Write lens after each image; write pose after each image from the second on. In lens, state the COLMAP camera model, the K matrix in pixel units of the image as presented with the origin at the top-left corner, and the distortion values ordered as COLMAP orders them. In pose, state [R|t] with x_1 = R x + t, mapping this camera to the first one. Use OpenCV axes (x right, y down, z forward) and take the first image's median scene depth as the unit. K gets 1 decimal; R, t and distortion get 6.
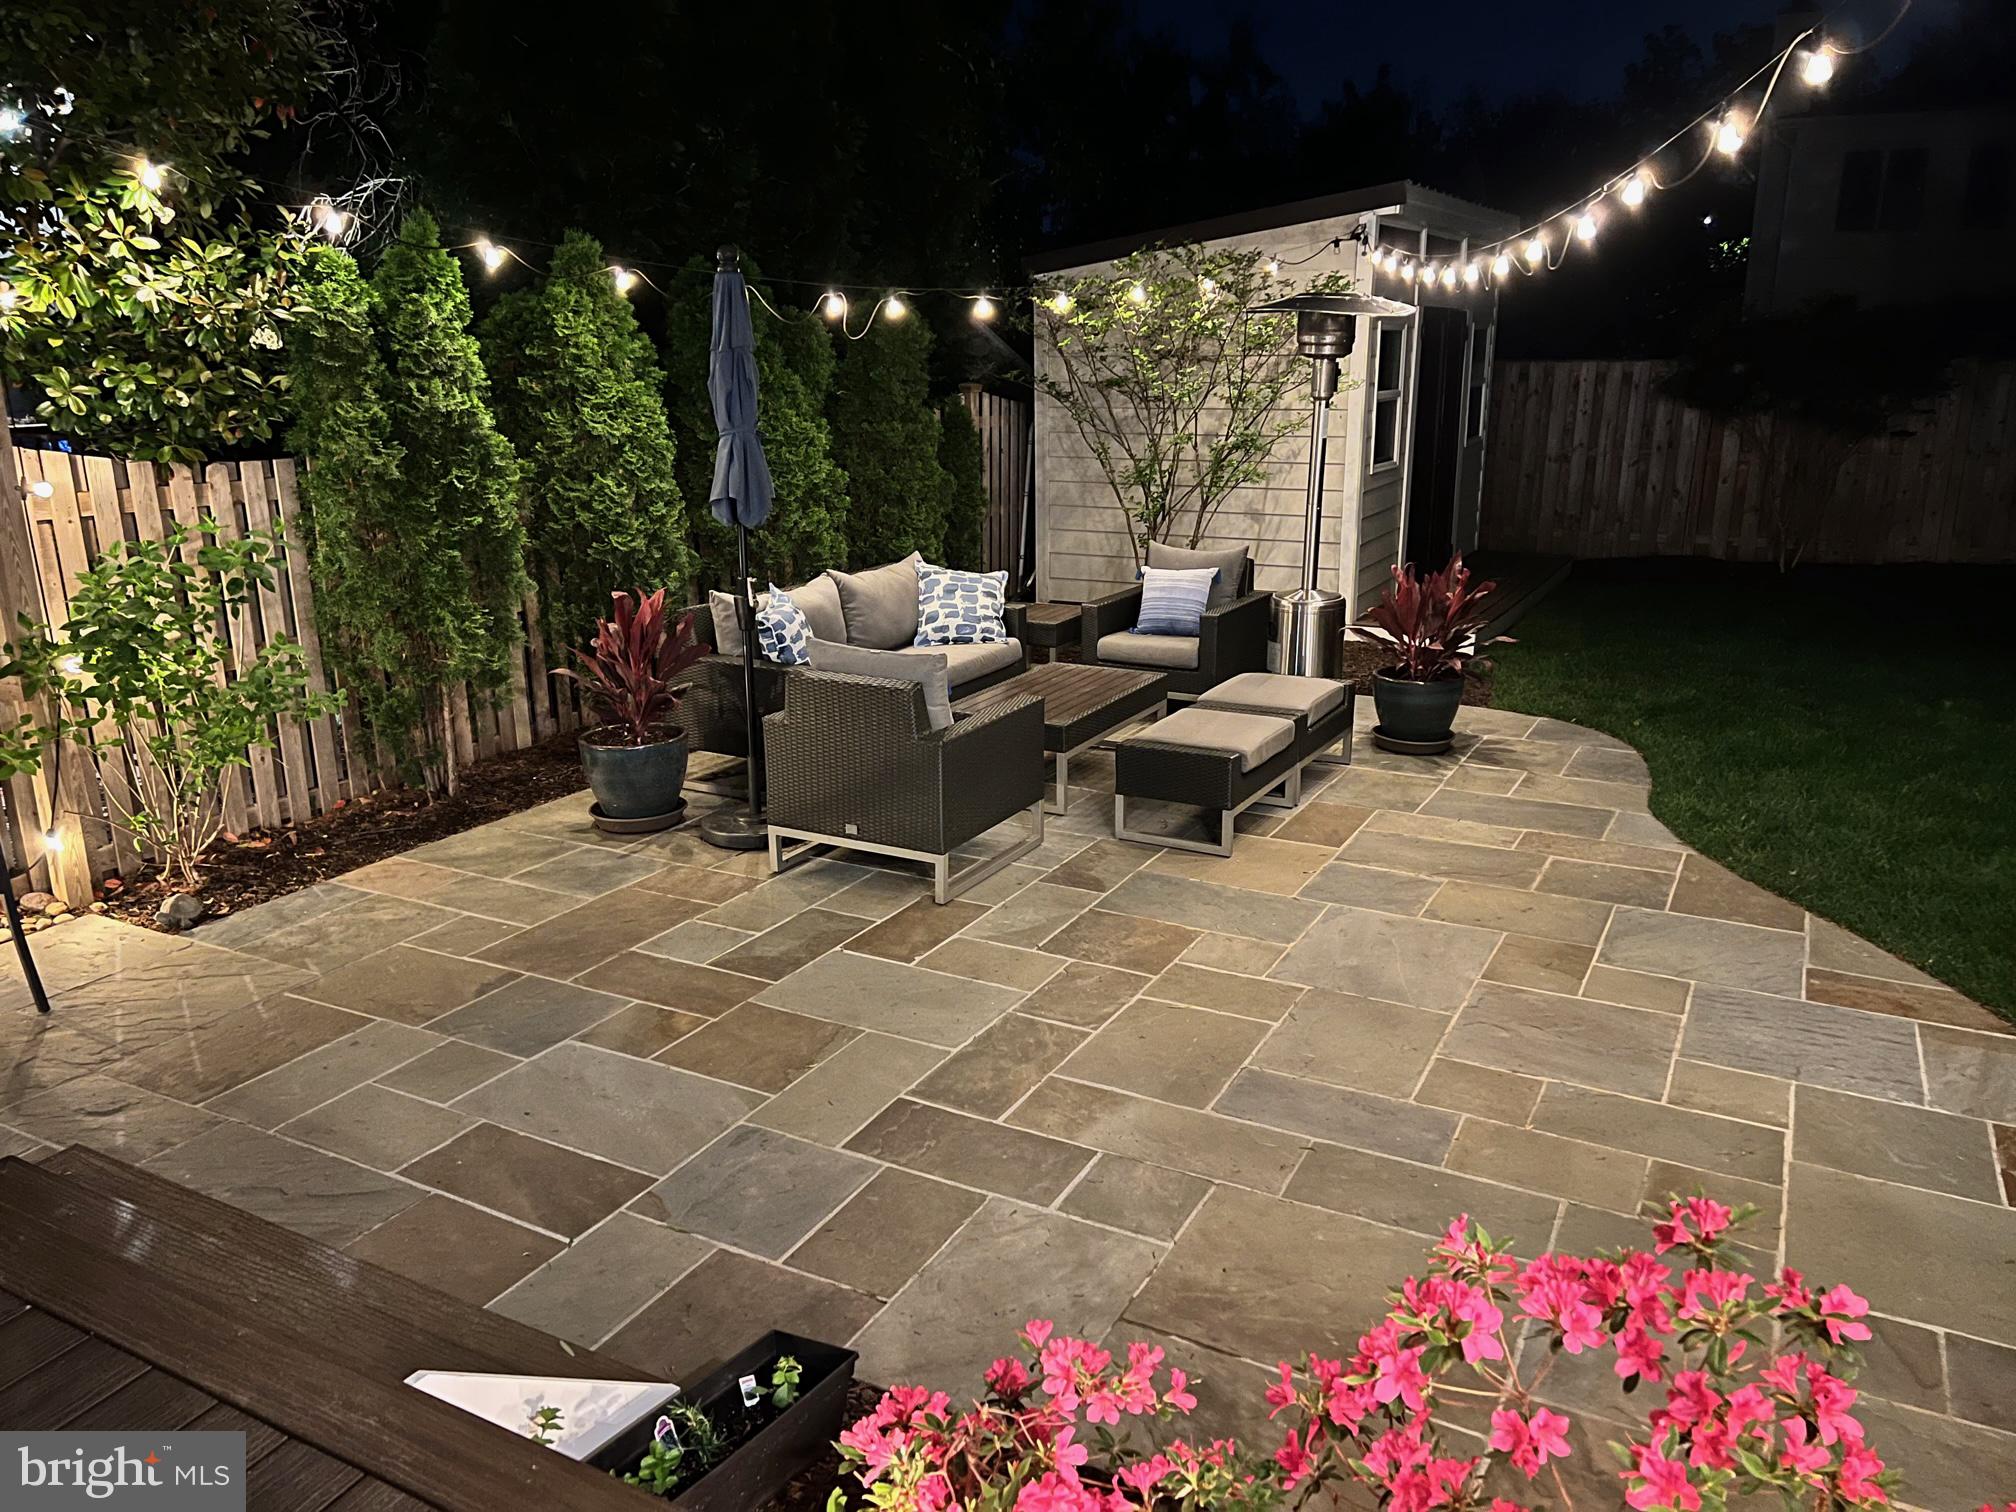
lens RADIAL K [[1490.6, 0, 1006.9], [0, 1490.6, 758.0], [0, 0, 1]] dist [-0.000875, 0.000181]
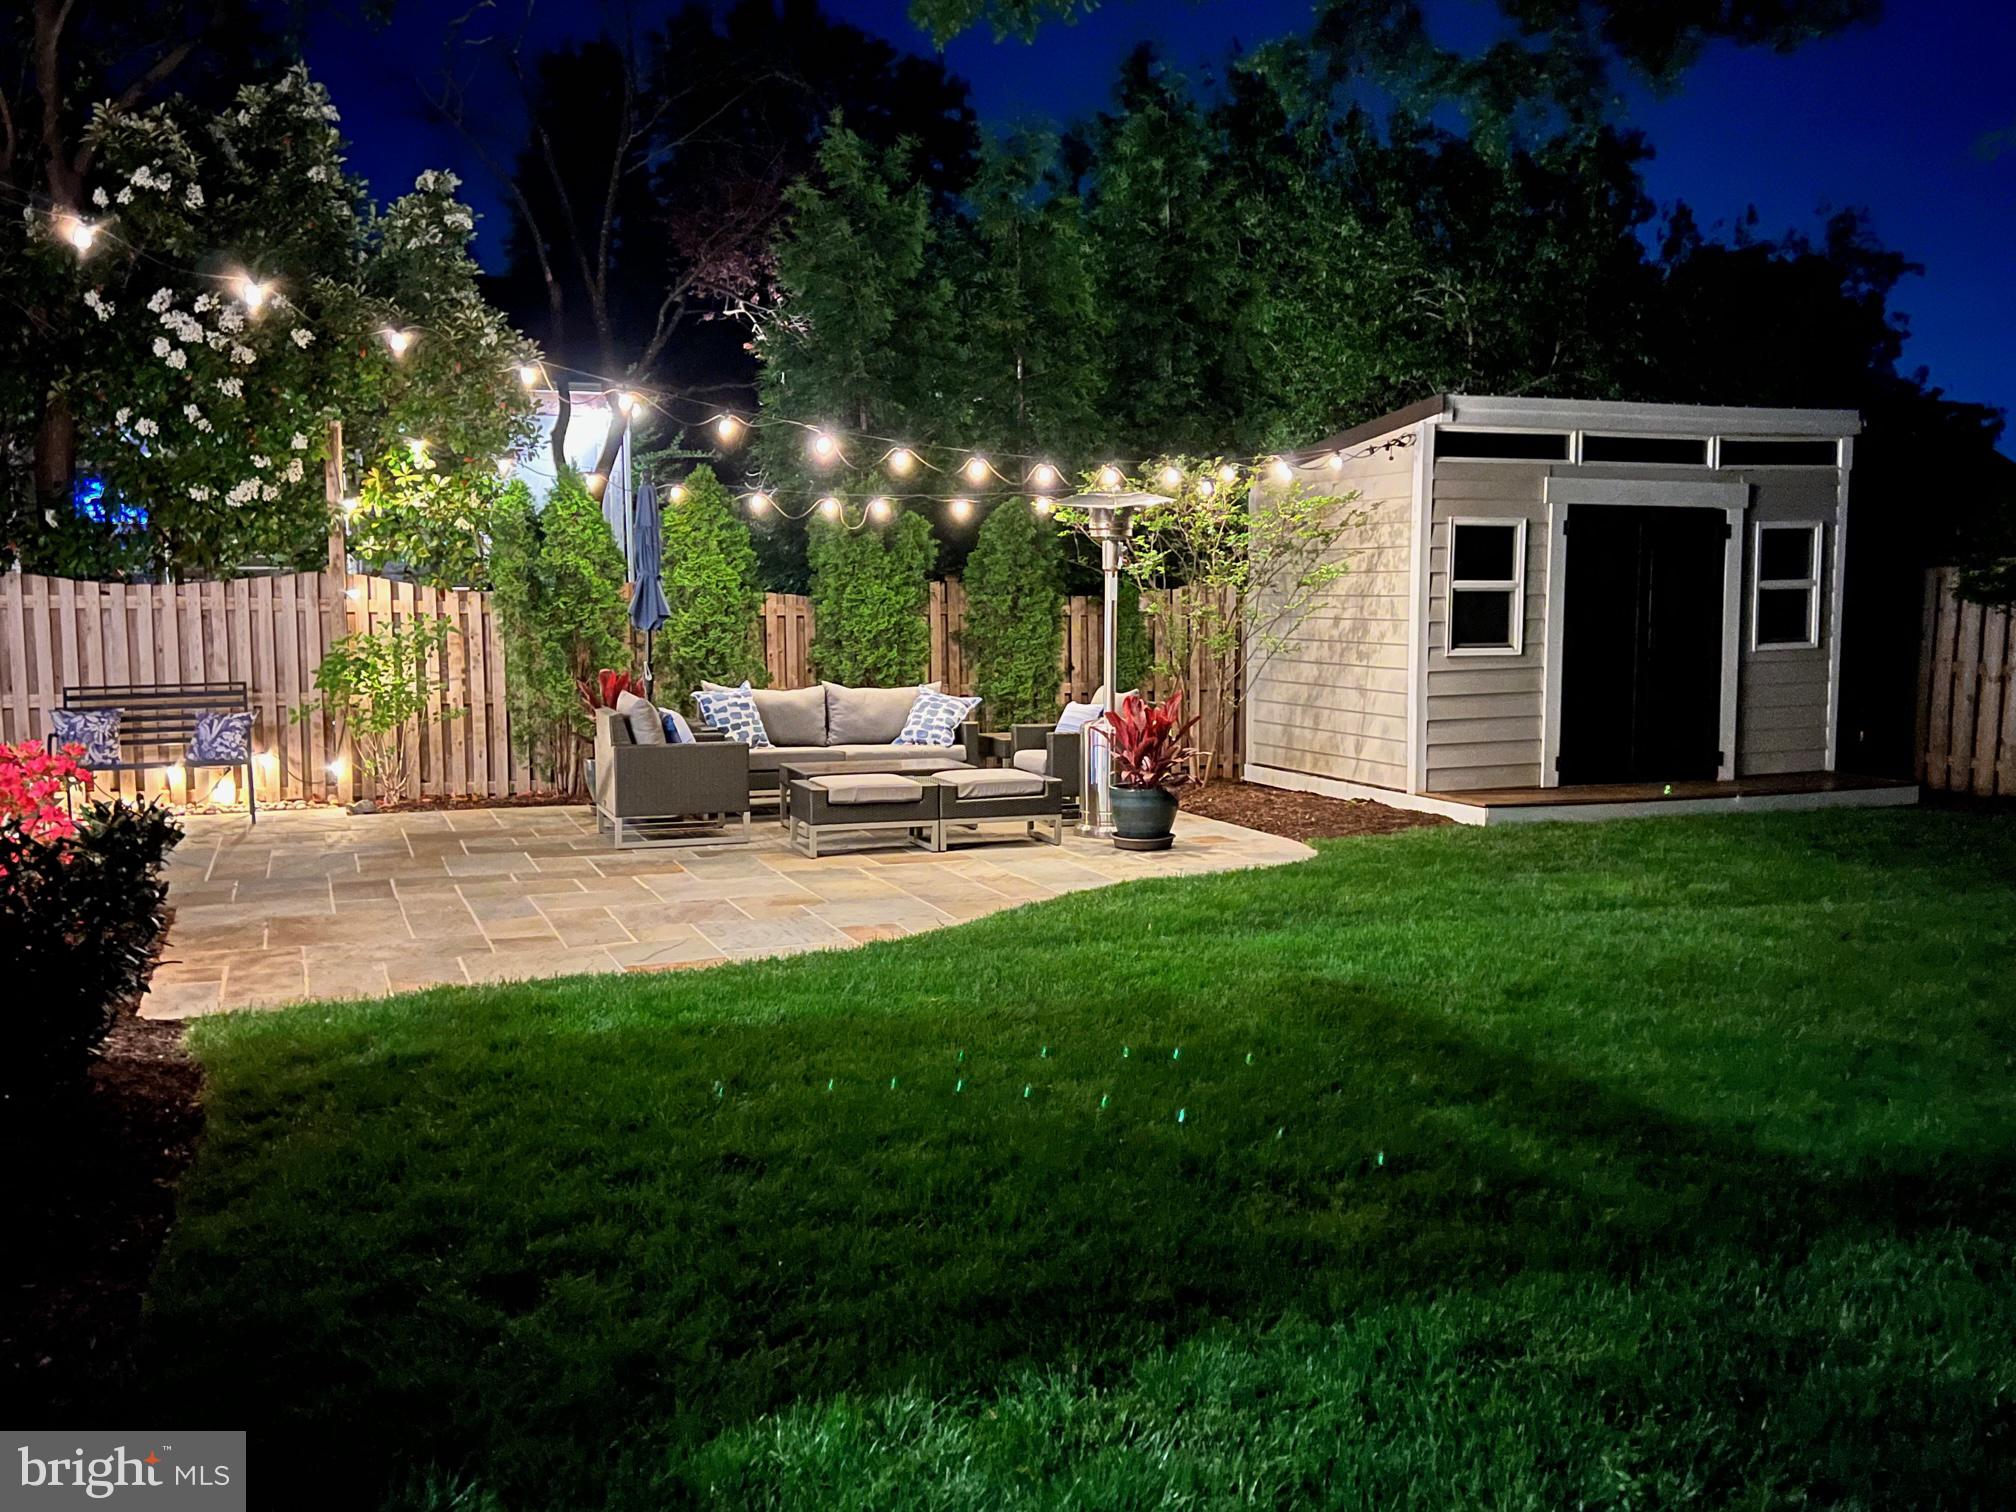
lens RADIAL K [[1765.8, 0, 1008.5], [0, 1765.8, 757.7], [0, 0, 1]] dist [-0.000906, -0.000196]
pose [[0.789853, 0.073329, -0.608896, 1.326407], [-0.173194, 0.979085, -0.106755, 0.122488], [0.588333, 0.189778, 0.786033, -0.292820]]
